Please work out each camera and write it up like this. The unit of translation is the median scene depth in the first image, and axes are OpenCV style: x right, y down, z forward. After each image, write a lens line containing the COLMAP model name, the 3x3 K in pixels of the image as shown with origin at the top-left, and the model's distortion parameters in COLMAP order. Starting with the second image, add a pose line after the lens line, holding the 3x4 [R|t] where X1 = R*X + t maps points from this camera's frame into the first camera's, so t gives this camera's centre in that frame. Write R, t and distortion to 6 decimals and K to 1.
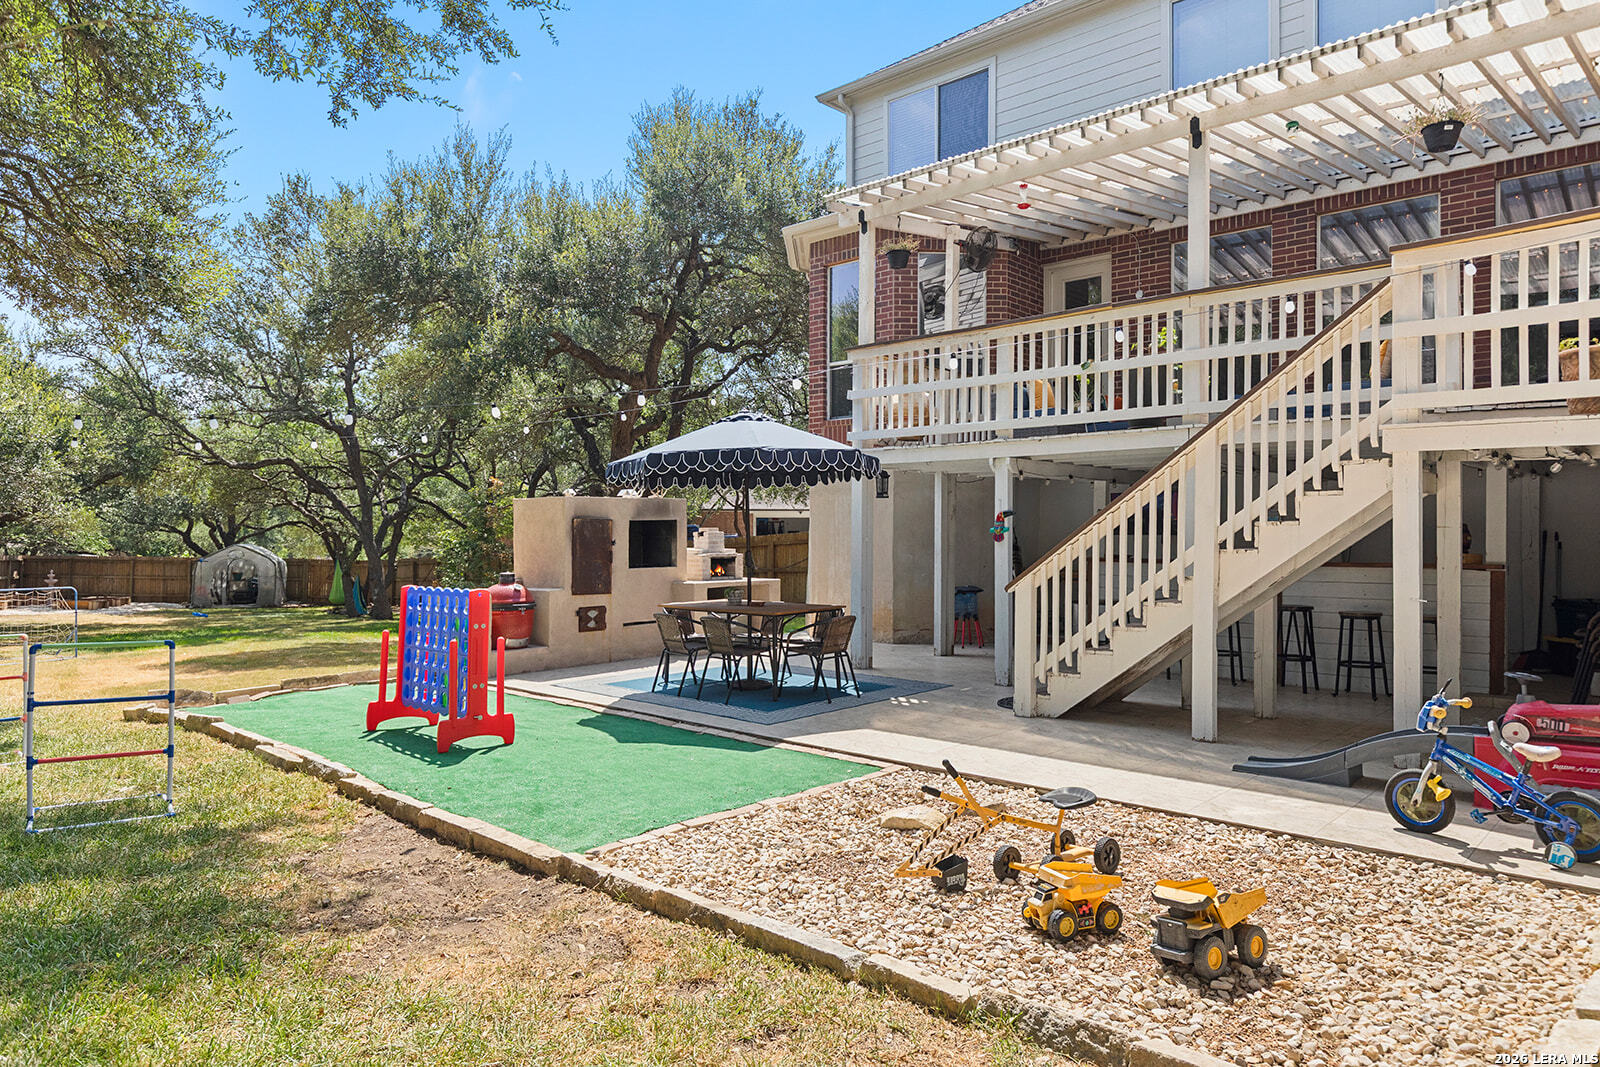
lens RADIAL K [[1027.6, 0, 799.6], [0, 1027.6, 531.6], [0, 0, 1]] dist [0.000648, -0.001480]
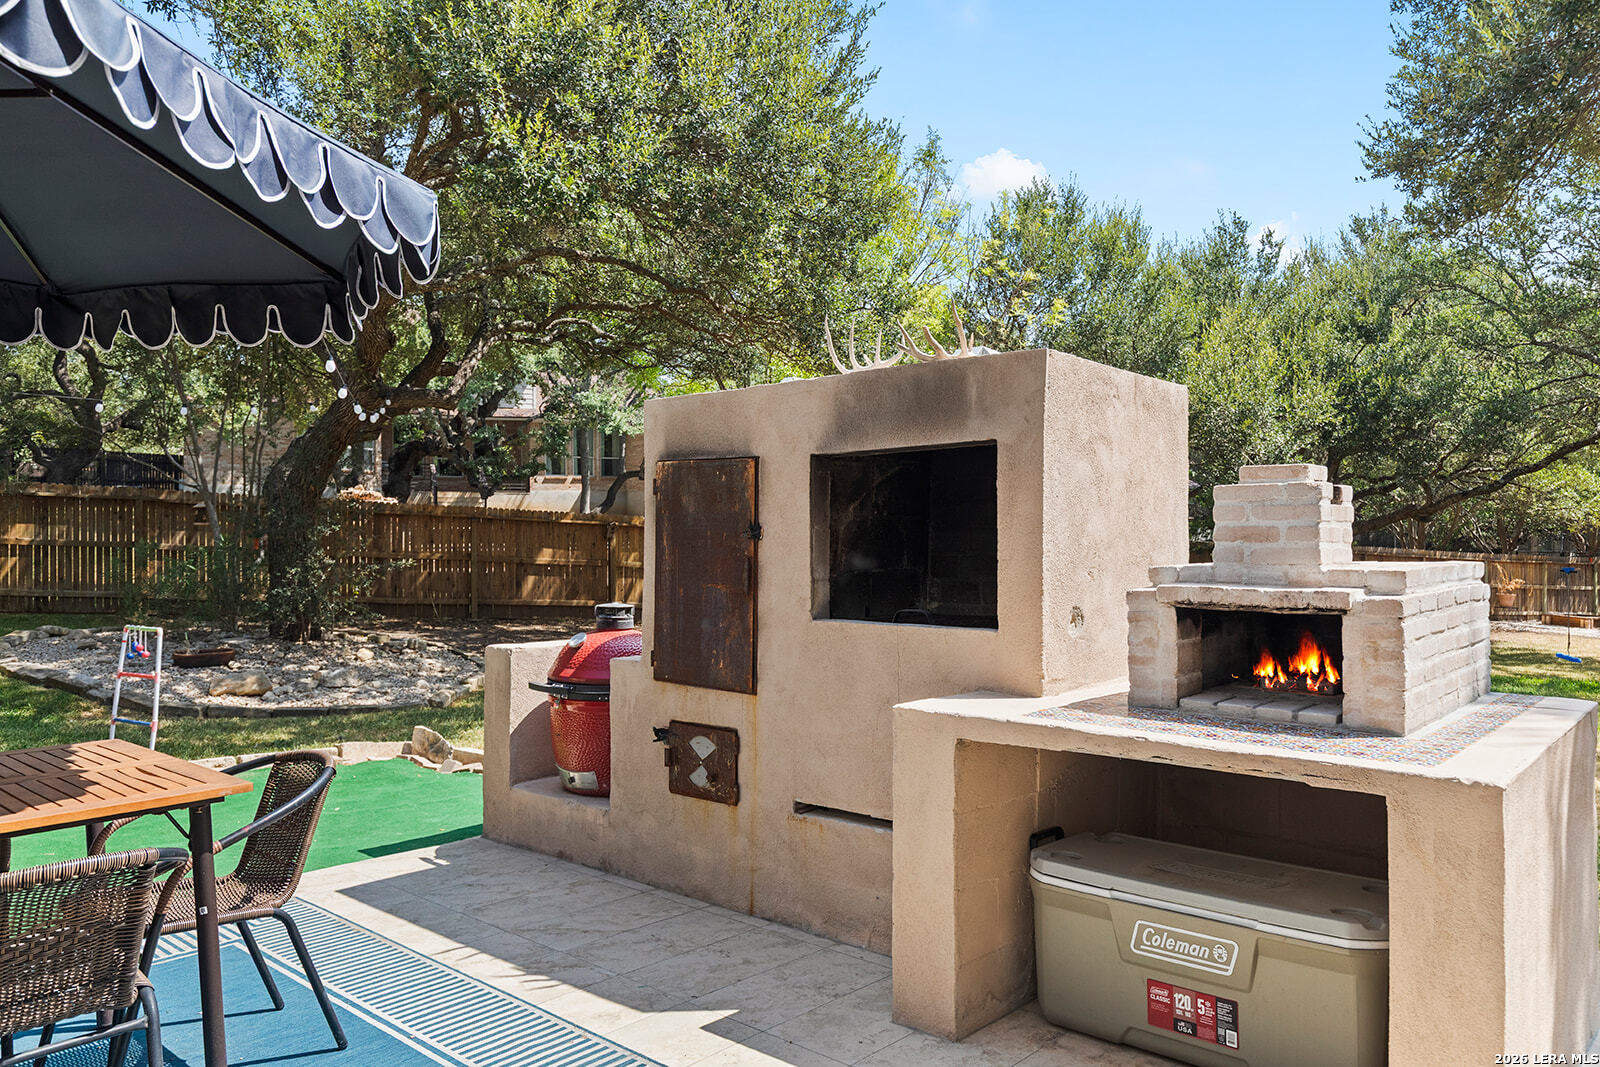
lens RADIAL K [[1092.1, 0, 799.7], [0, 1092.1, 537.7], [0, 0, 1]] dist [-0.006447, 0.001802]
pose [[0.018182, -0.007429, -0.999807, 0.195096], [0.005256, 0.999959, -0.007334, 0.020067], [0.999821, -0.005122, 0.018220, 1.329053]]
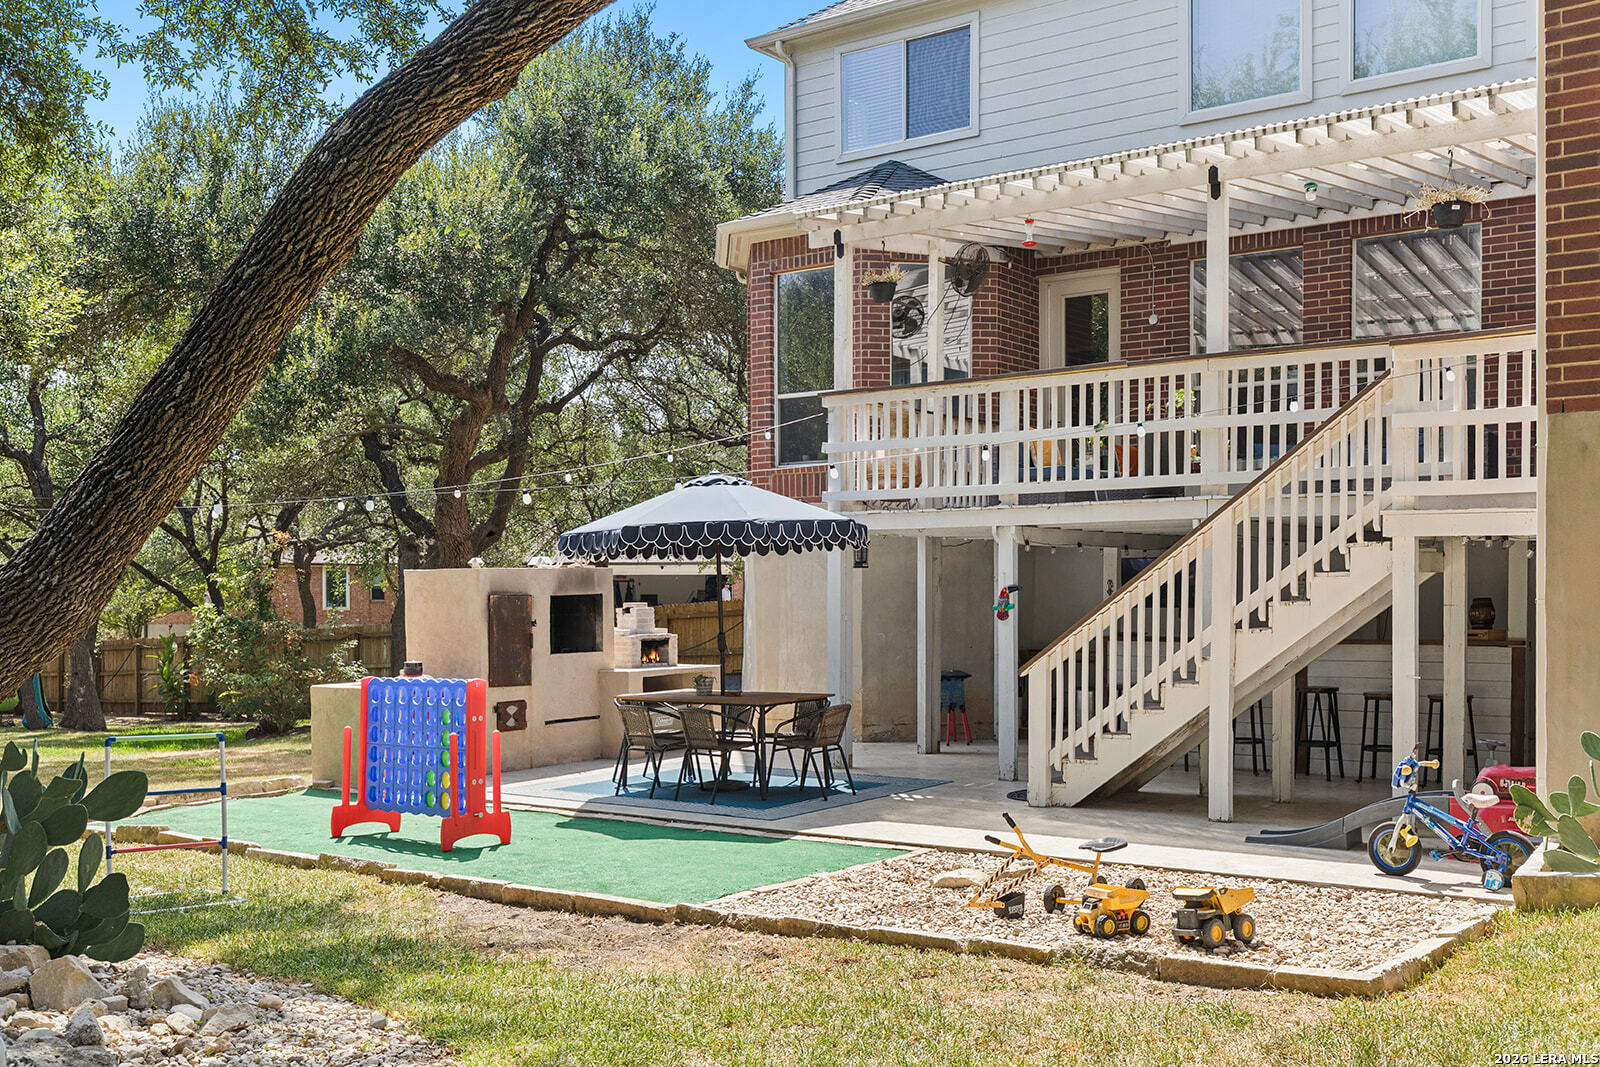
lens RADIAL K [[1594.8, 0, 805.0], [0, 1594.8, 640.4], [0, 0, 1]] dist [-0.009947, 0.000000]
pose [[0.994105, -0.010480, 0.107915, -0.135831], [0.007146, 0.999486, 0.031242, -0.018276], [-0.108187, -0.030286, 0.993669, -0.384550]]
